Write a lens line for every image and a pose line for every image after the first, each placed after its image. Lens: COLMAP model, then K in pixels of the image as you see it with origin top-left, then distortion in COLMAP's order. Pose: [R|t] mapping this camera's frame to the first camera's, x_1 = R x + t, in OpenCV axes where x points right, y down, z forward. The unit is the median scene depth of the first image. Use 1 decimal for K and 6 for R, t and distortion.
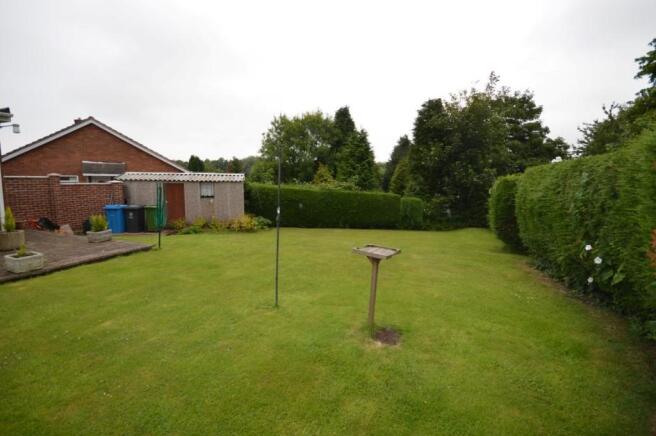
lens RADIAL K [[298.4, 0, 322.5], [0, 298.4, 218.3], [0, 0, 1]] dist [0.013320, -0.008743]
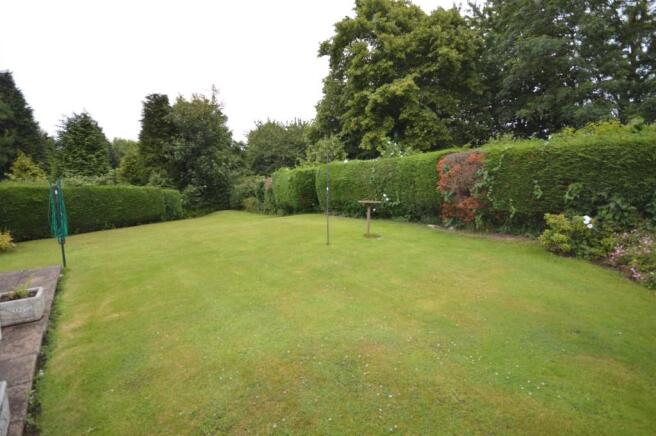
lens RADIAL K [[298.4, 0, 322.8], [0, 298.4, 215.1], [0, 0, 1]] dist [0.013320, -0.008743]
pose [[0.486802, -0.136482, 0.862784, -0.342395], [0.123089, 0.988581, 0.086932, -0.005921], [-0.864797, 0.063881, 0.498042, 0.024689]]
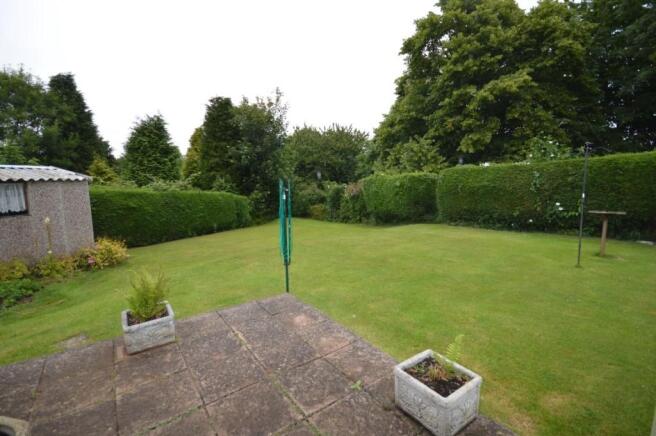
lens RADIAL K [[298.4, 0, 317.7], [0, 298.4, 213.4], [0, 0, 1]] dist [0.013320, -0.008743]
pose [[0.525962, -0.105381, 0.843955, -0.390235], [0.114802, 0.992010, 0.052323, -0.031108], [-0.842725, 0.069368, 0.533857, 0.253551]]
